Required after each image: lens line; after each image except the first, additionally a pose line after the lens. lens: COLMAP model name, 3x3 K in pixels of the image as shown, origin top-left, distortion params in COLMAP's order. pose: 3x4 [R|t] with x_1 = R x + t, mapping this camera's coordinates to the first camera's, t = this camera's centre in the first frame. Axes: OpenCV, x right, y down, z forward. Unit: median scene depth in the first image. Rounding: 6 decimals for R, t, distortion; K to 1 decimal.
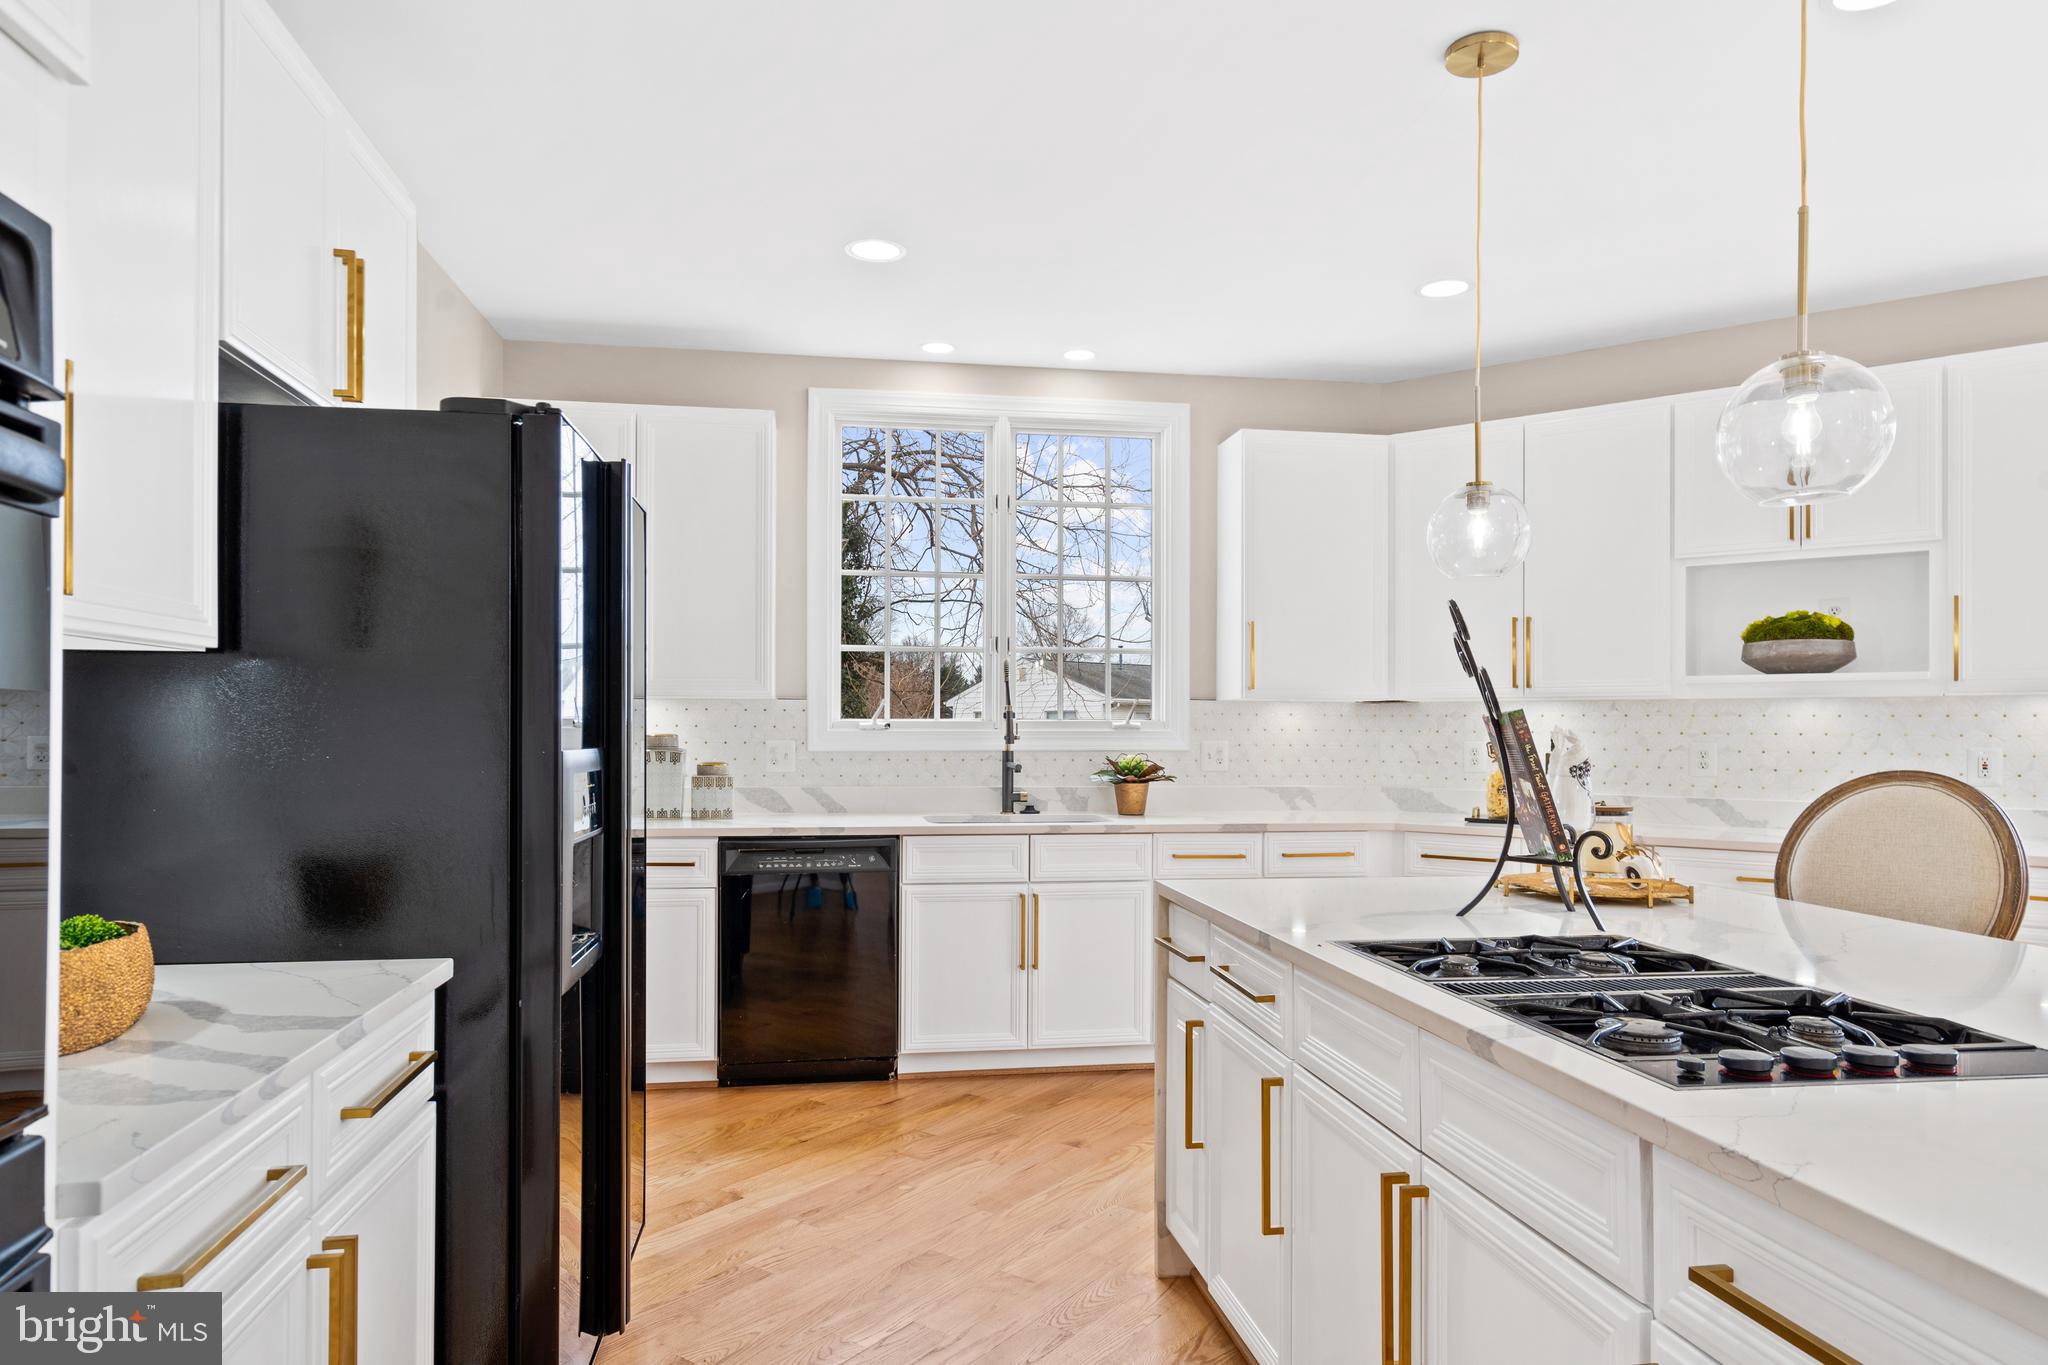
lens RADIAL K [[1245.5, 0, 1024.9], [0, 1245.5, 721.6], [0, 0, 1]] dist [-0.001400, -0.000167]
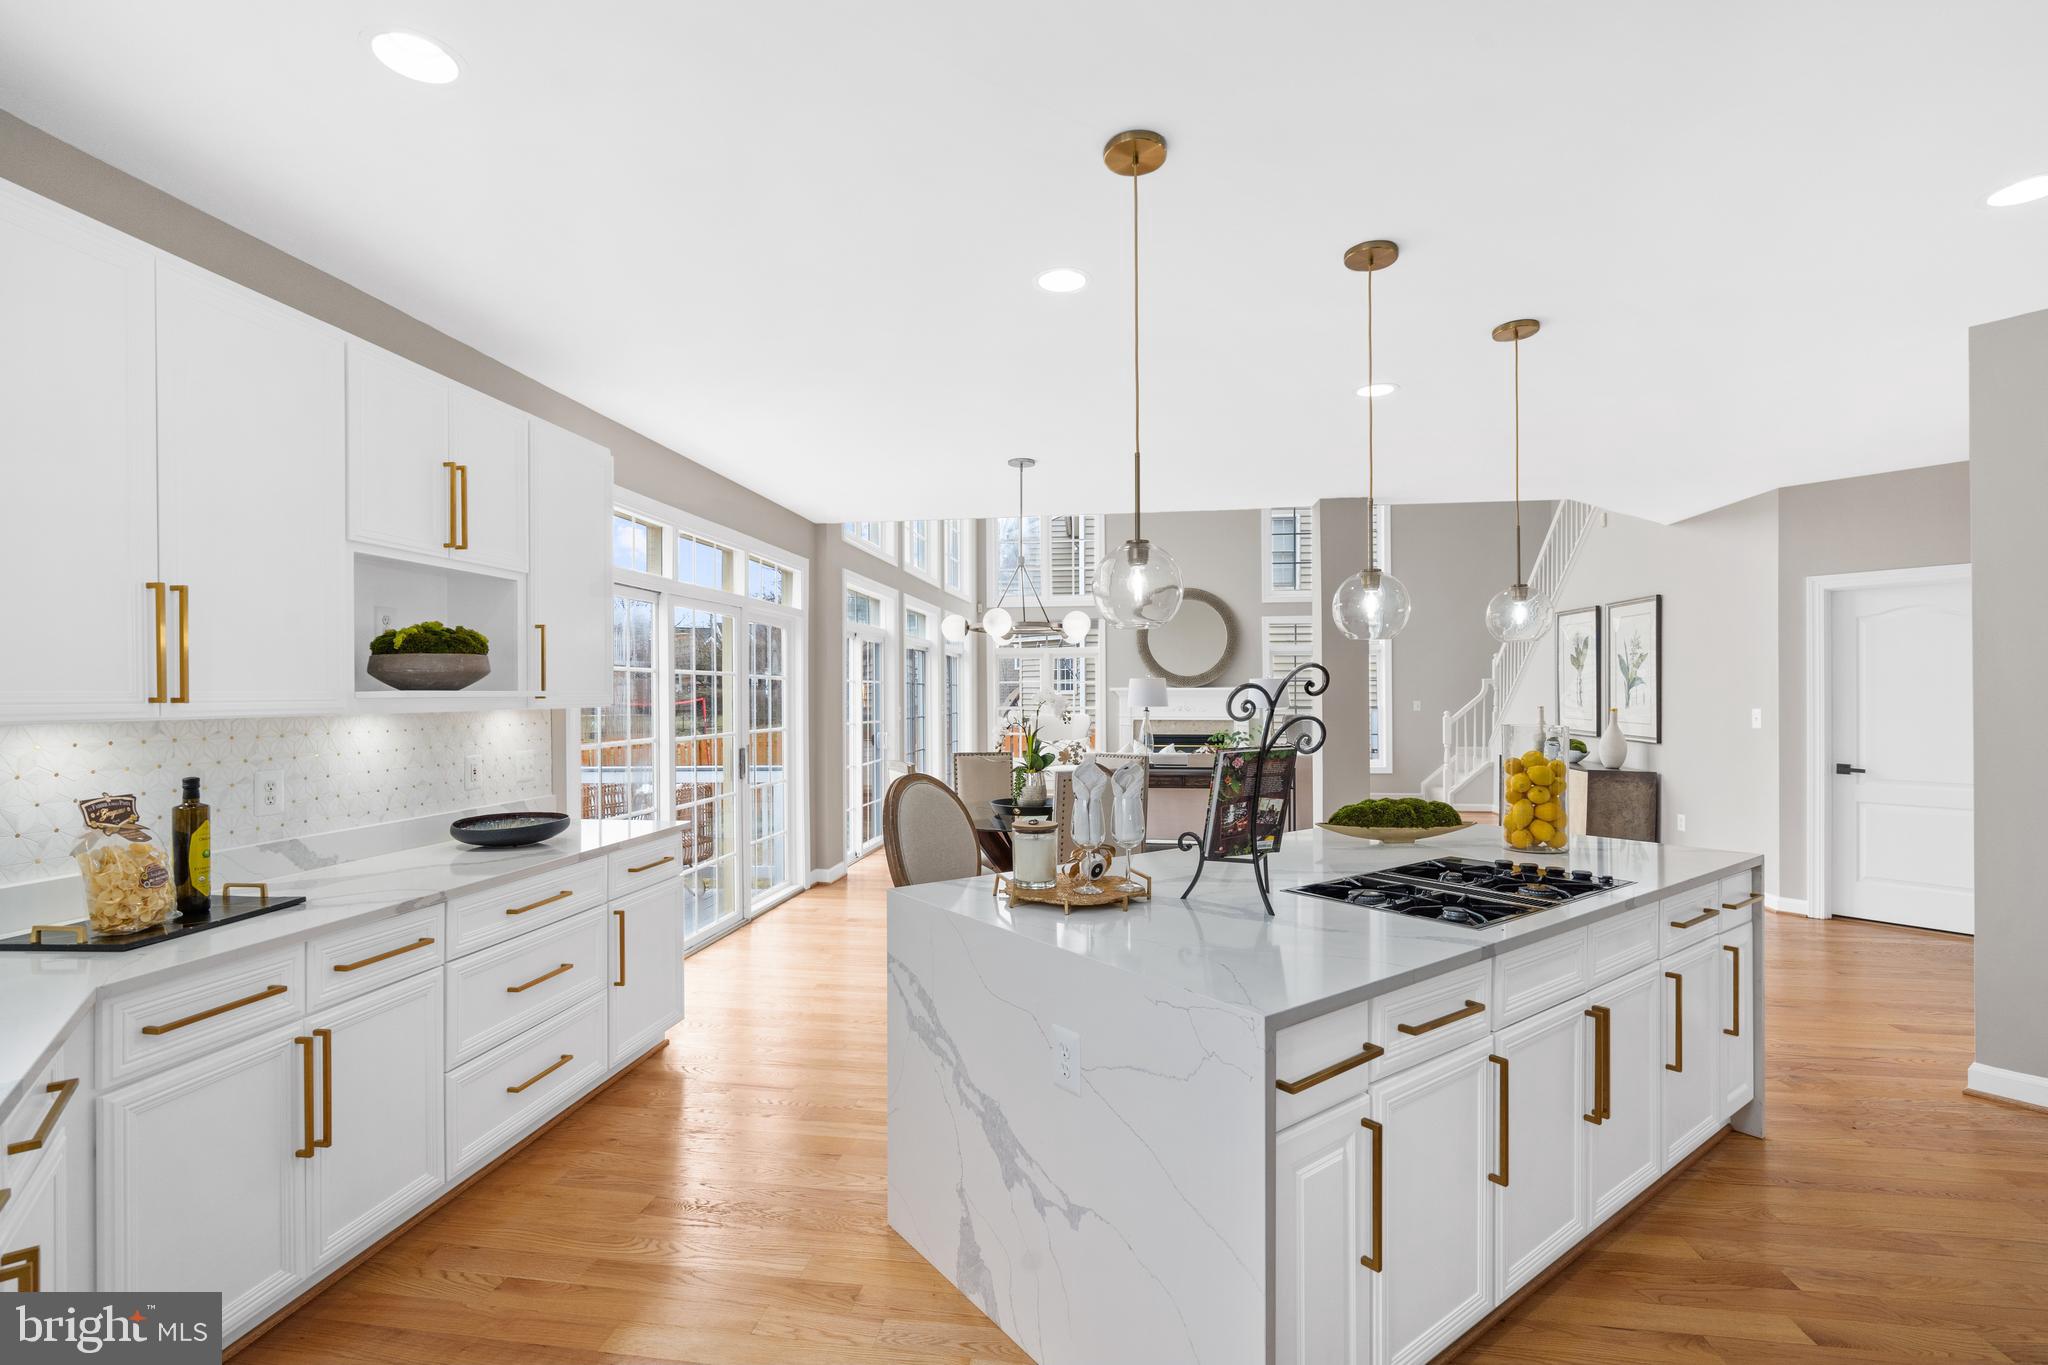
lens RADIAL K [[932.8, 0, 1017.1], [0, 932.8, 695.3], [0, 0, 1]] dist [-0.003309, -0.000024]
pose [[-0.466733, -0.003540, 0.884391, -0.193215], [-0.001307, 0.999994, 0.003313, -0.033853], [-0.884397, 0.000390, -0.466735, 0.875227]]
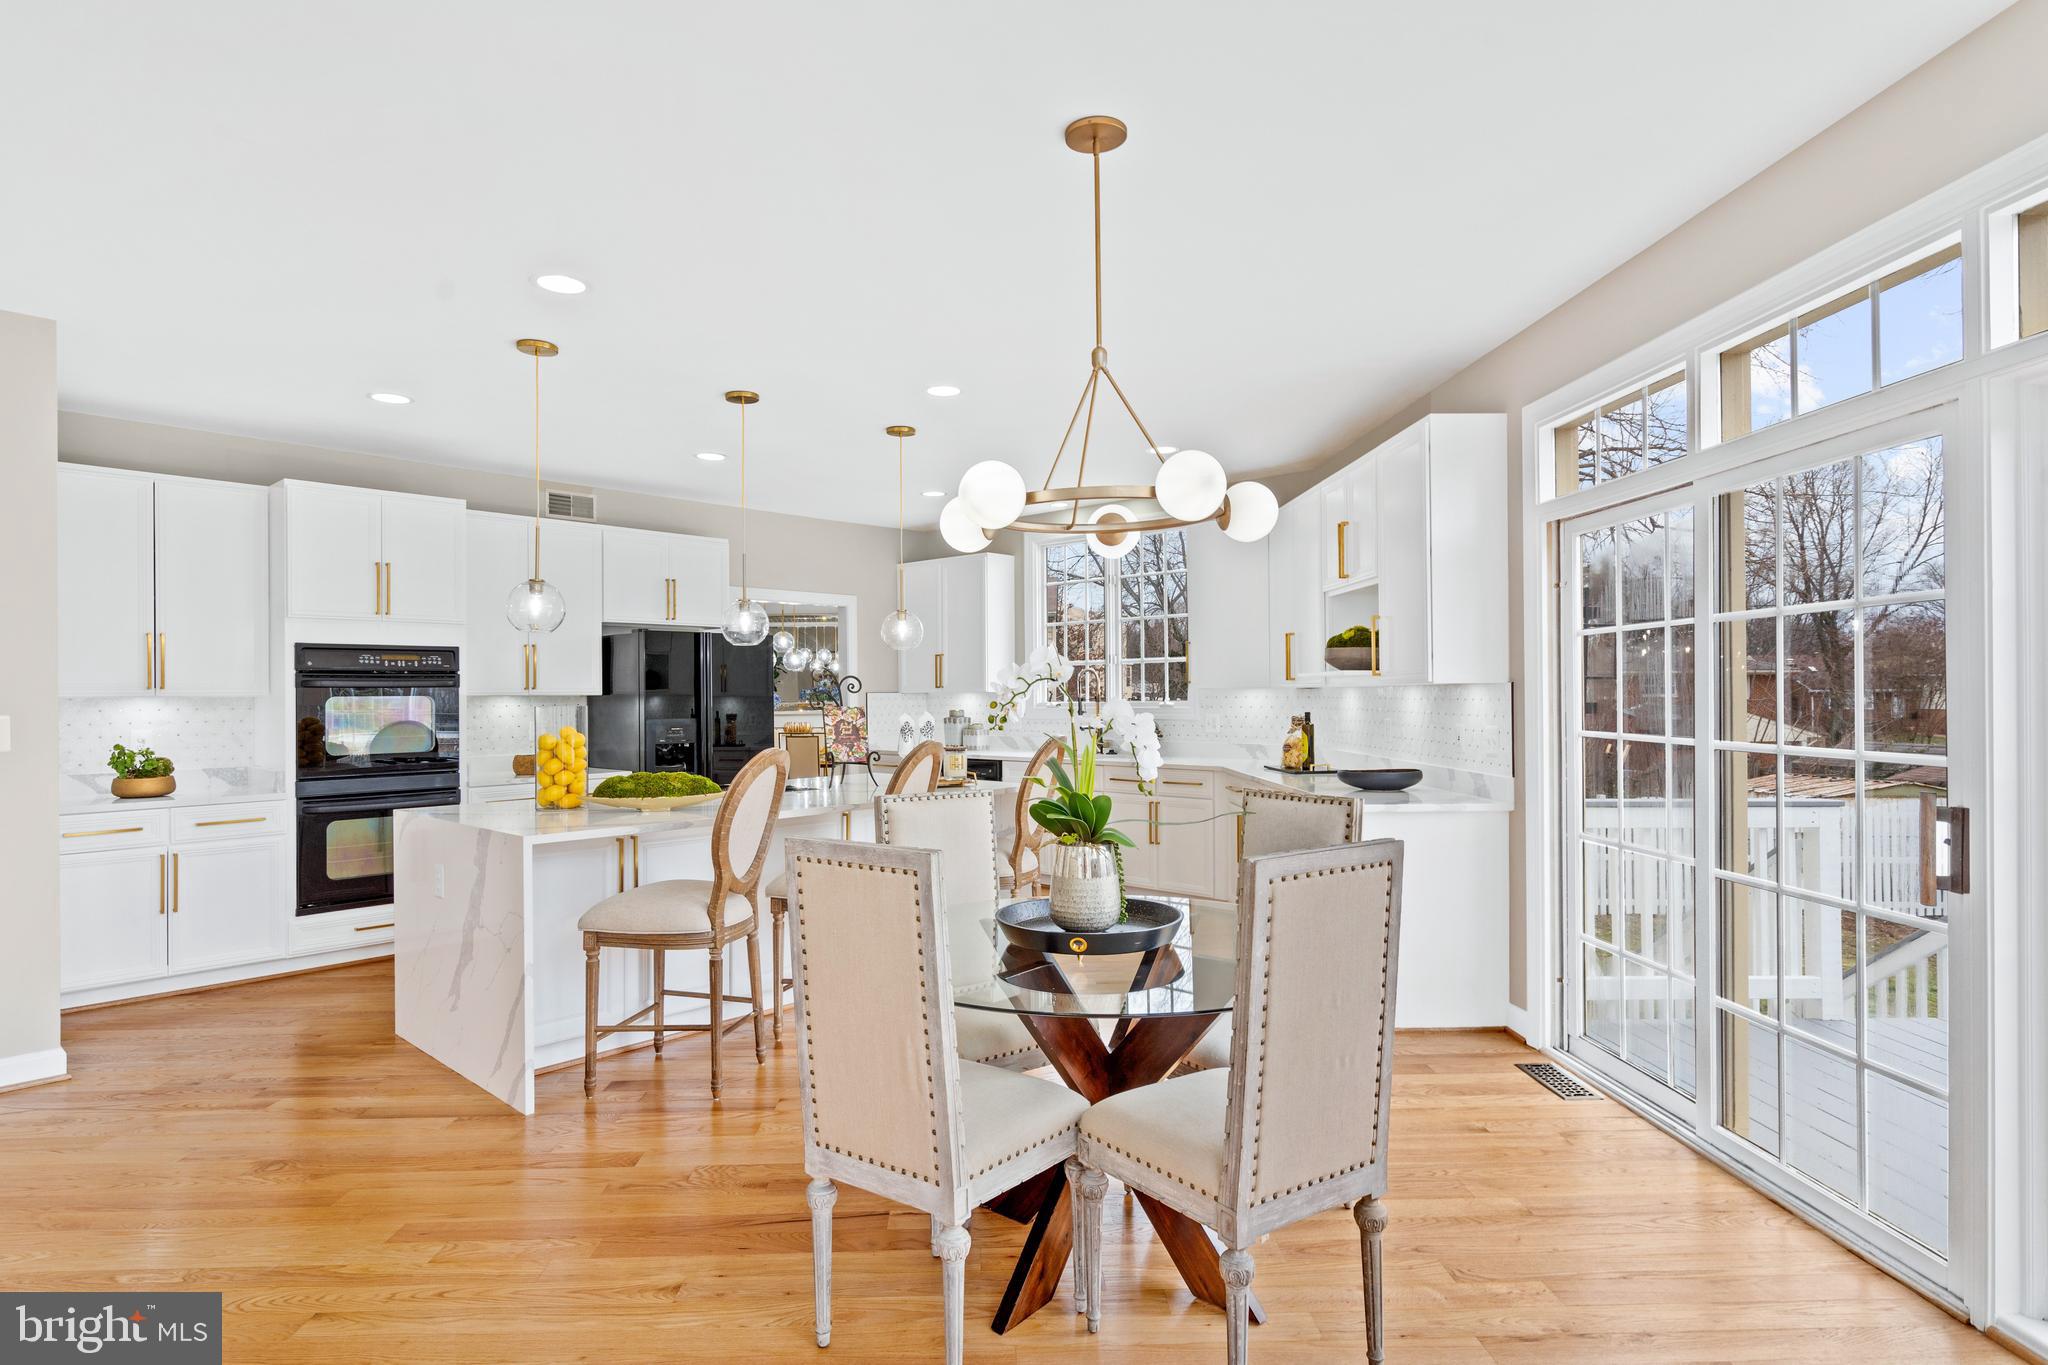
lens RADIAL K [[1079.0, 0, 1011.1], [0, 1079.0, 691.2], [0, 0, 1]] dist [0.003870, 0.000808]
pose [[0.615524, -0.010658, -0.788046, 1.255181], [0.013002, 0.999910, -0.003367, -0.014658], [0.788011, -0.008173, 0.615607, -0.067600]]
